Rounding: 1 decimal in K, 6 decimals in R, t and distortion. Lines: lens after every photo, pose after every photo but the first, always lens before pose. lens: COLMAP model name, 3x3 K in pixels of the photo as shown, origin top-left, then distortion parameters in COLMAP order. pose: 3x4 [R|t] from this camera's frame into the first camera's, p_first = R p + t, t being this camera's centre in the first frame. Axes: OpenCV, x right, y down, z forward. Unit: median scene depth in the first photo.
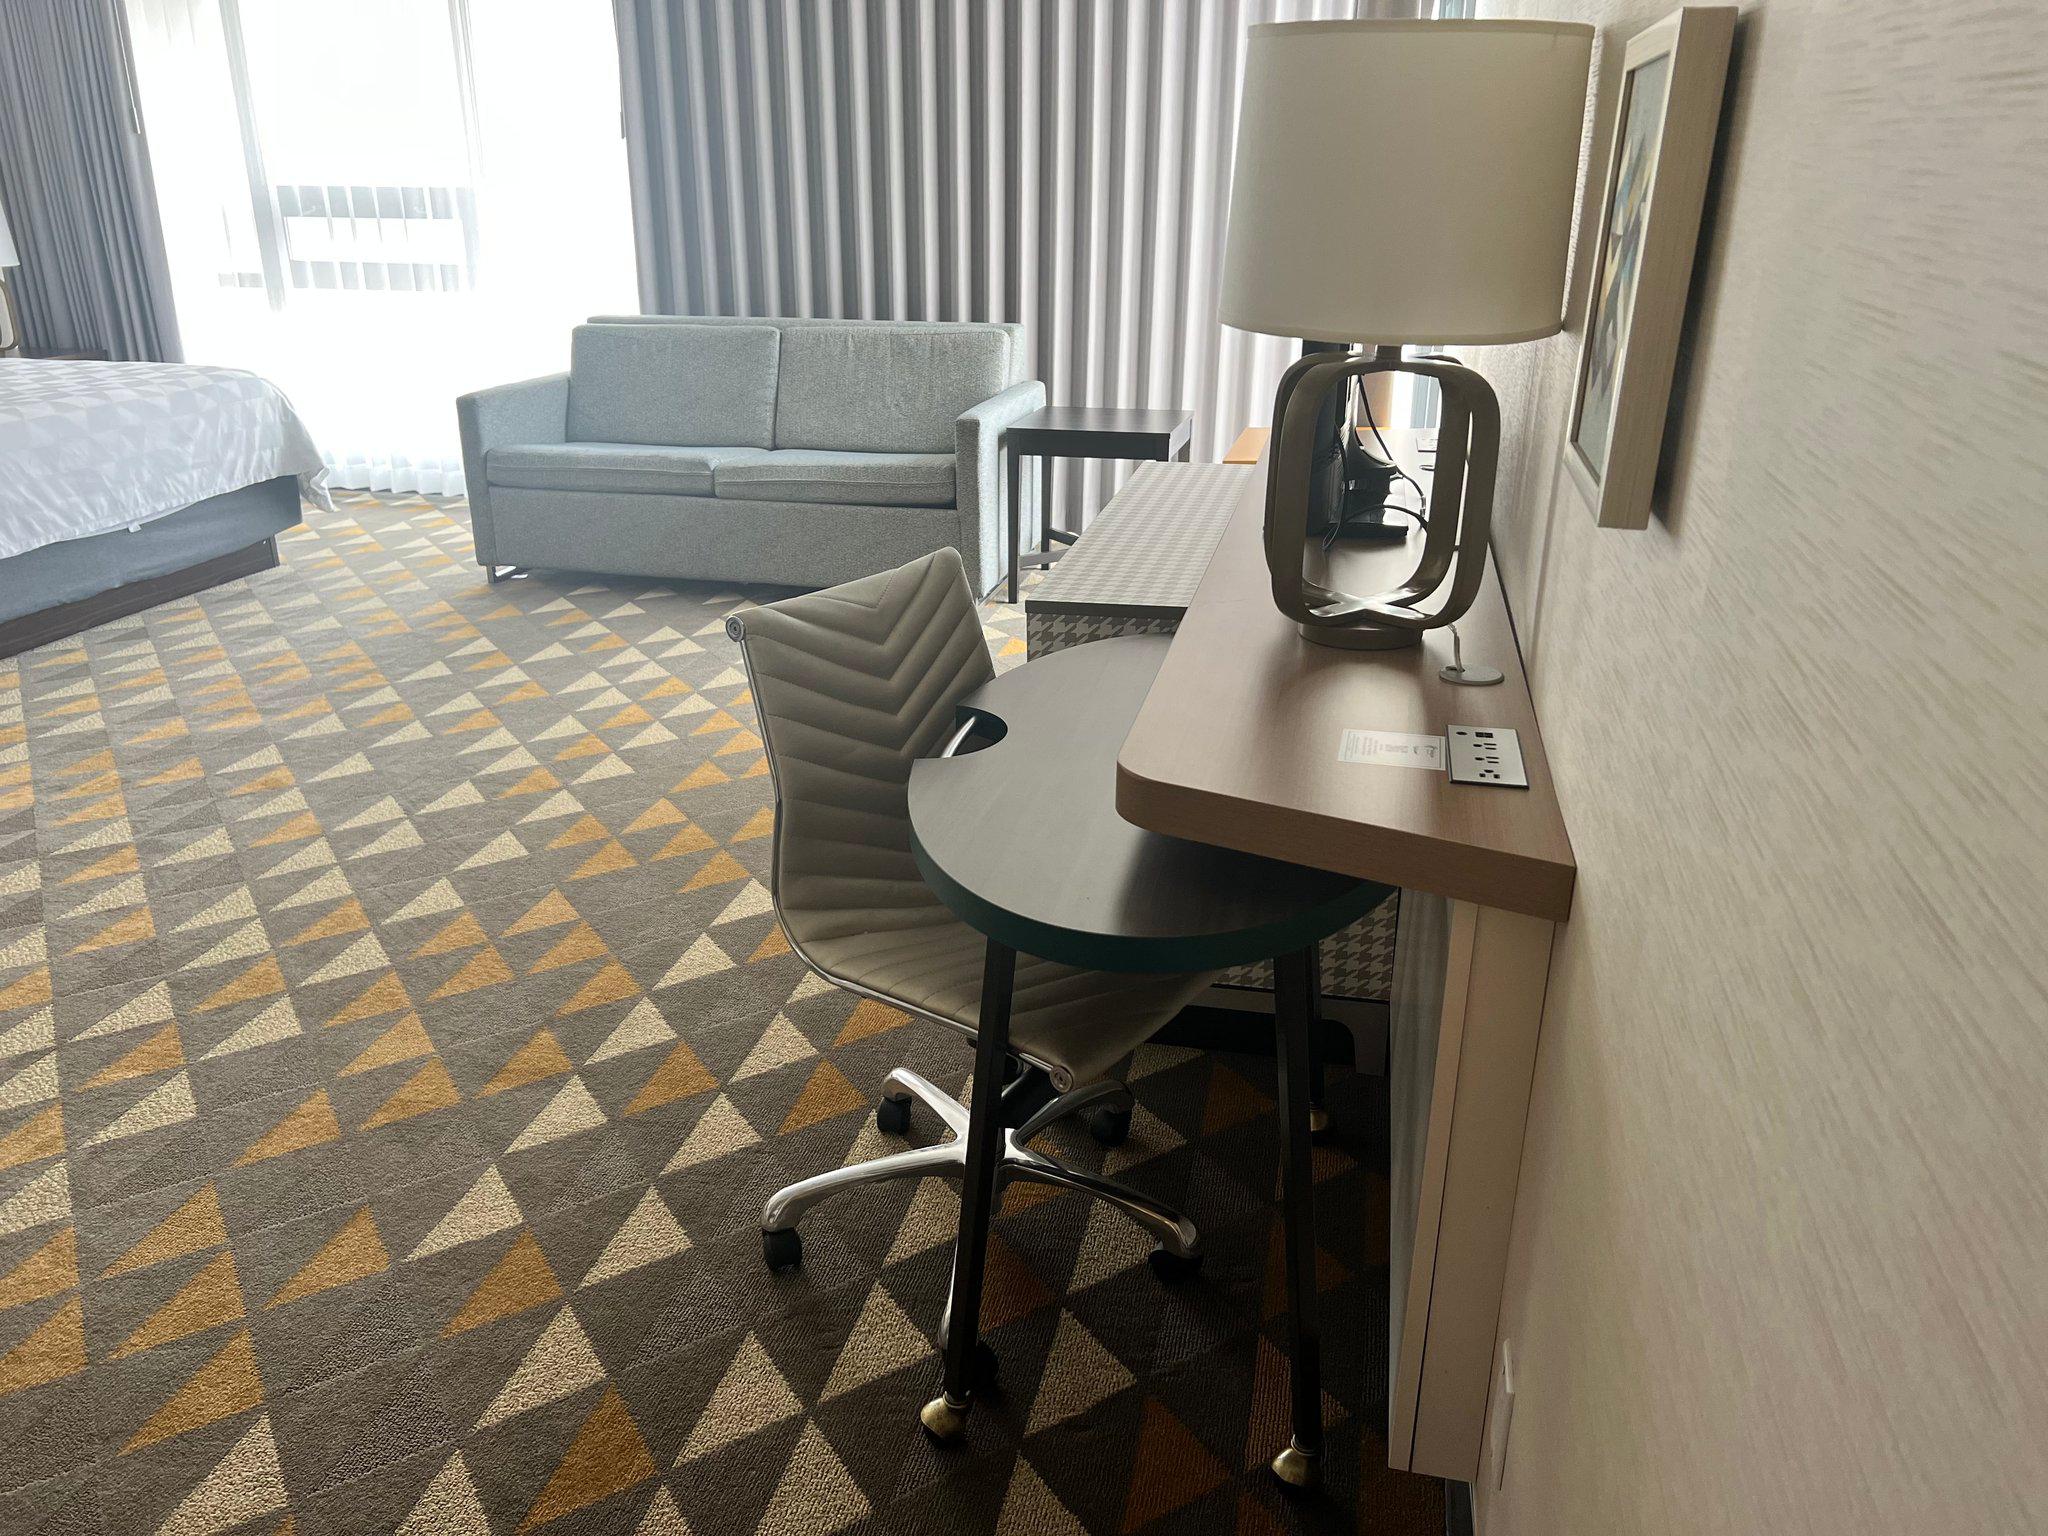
lens RADIAL K [[1534.2, 0, 1024.0], [0, 1534.2, 768.0], [0, 0, 1]] dist [0.004228, -0.003975]
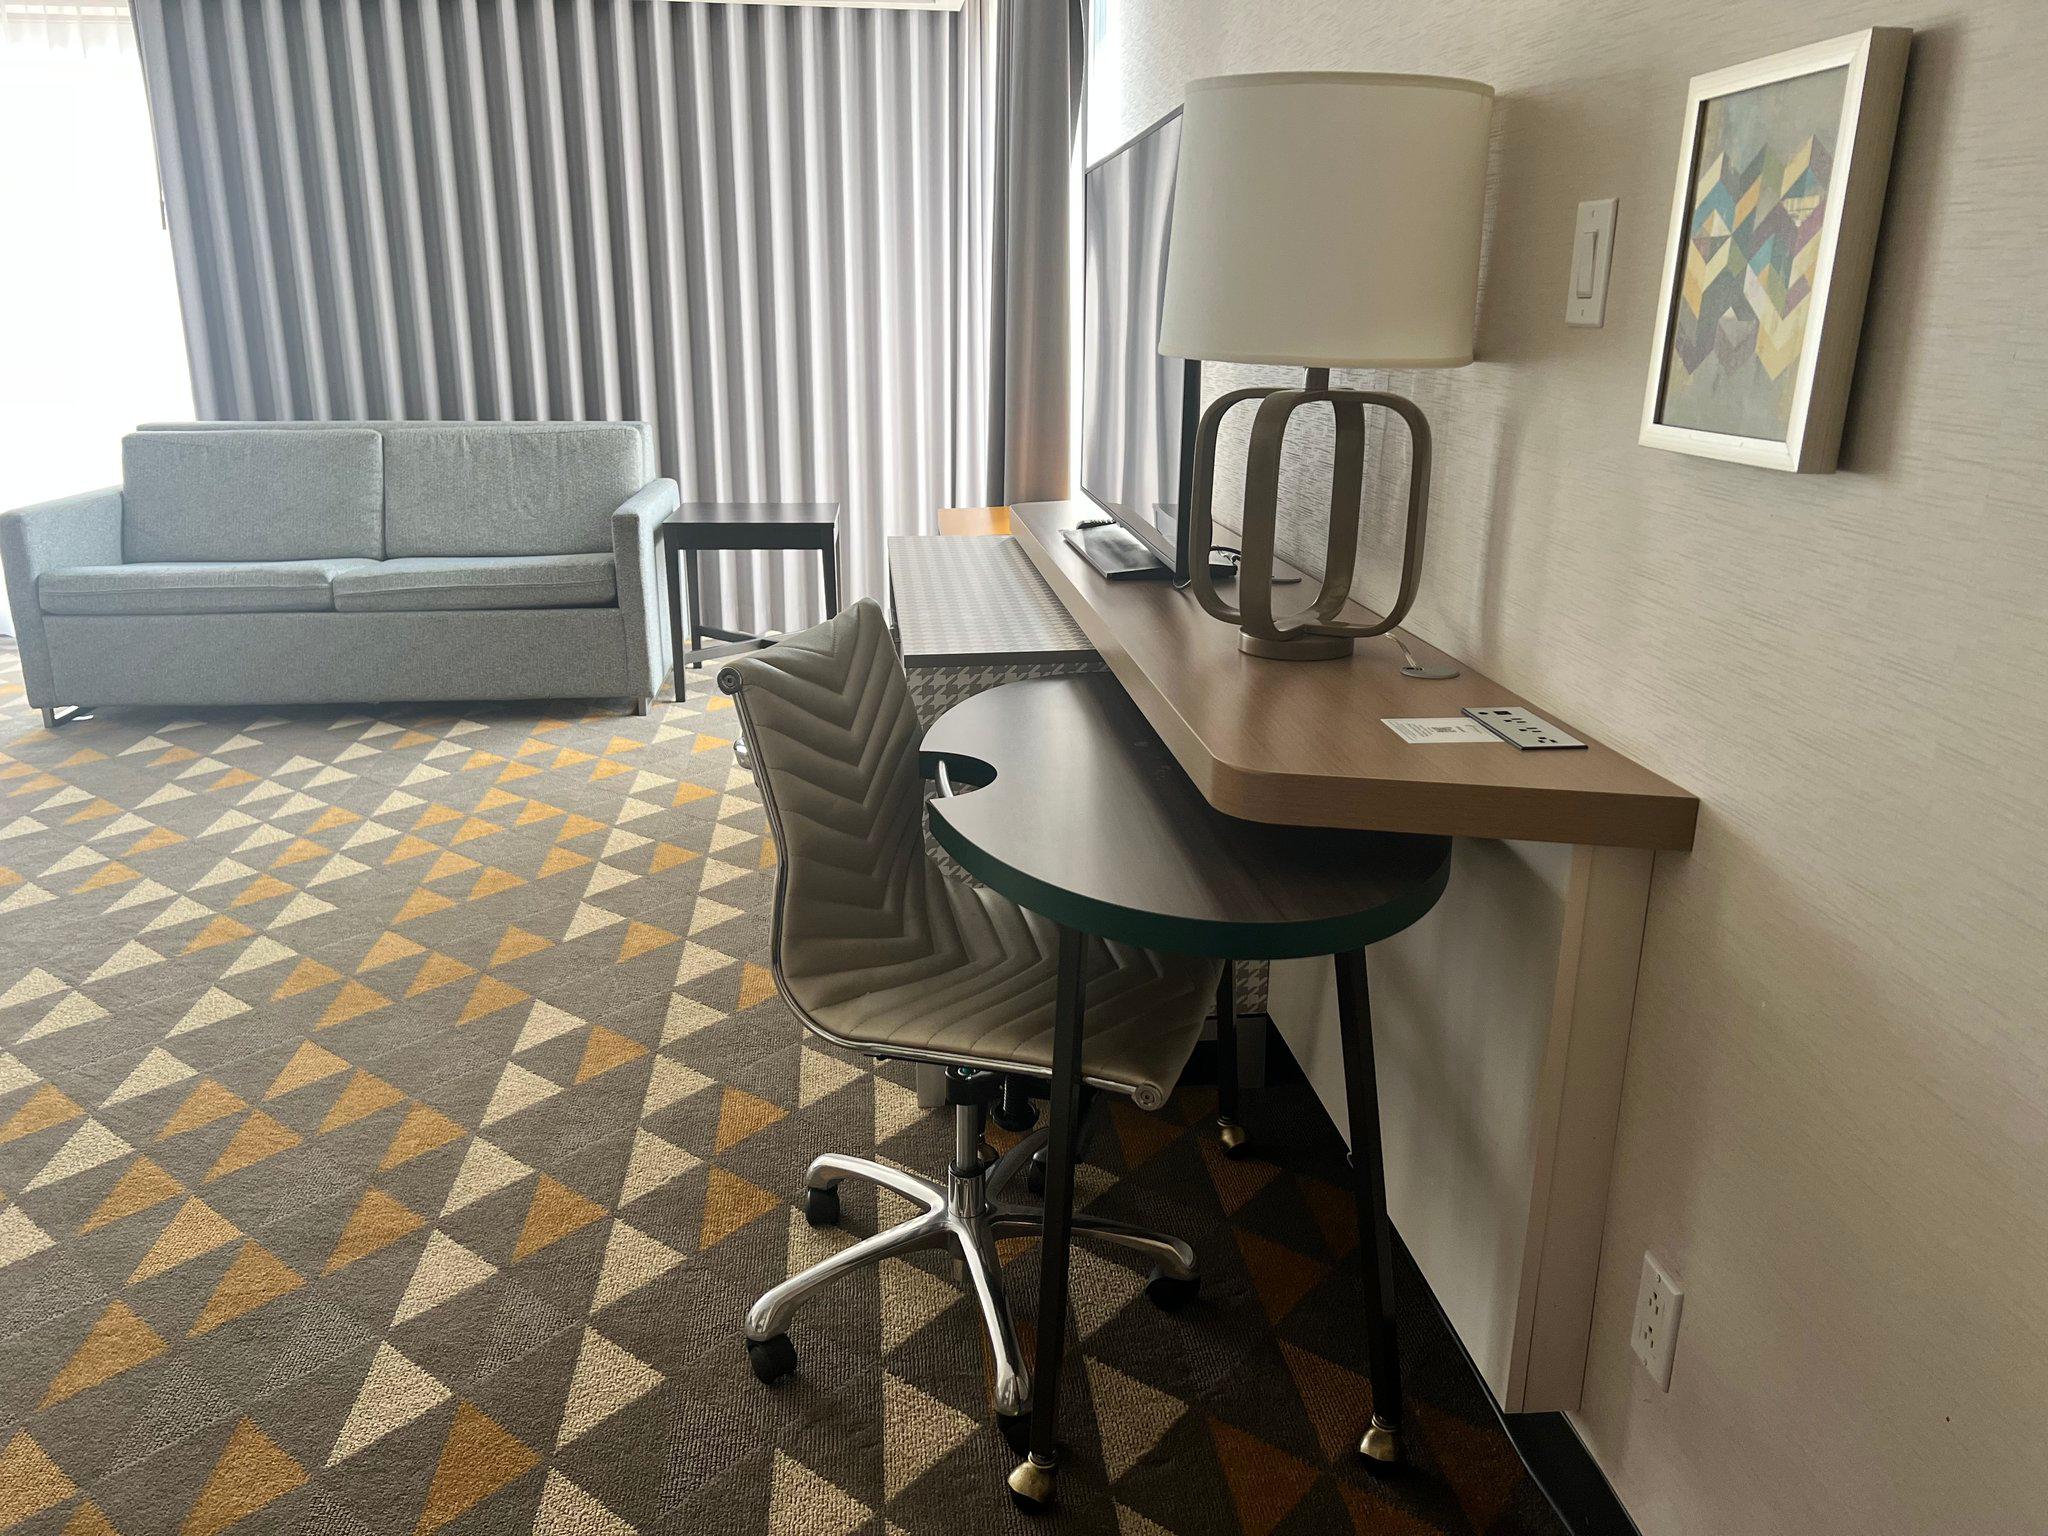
lens RADIAL K [[1548.2, 0, 1024.0], [0, 1548.2, 768.0], [0, 0, 1]] dist [-0.007918, 0.002839]
pose [[0.945611, -0.088860, 0.312928, -0.145782], [0.111845, 0.992133, -0.056246, 0.016246], [-0.305468, 0.088186, 0.948110, 0.022793]]
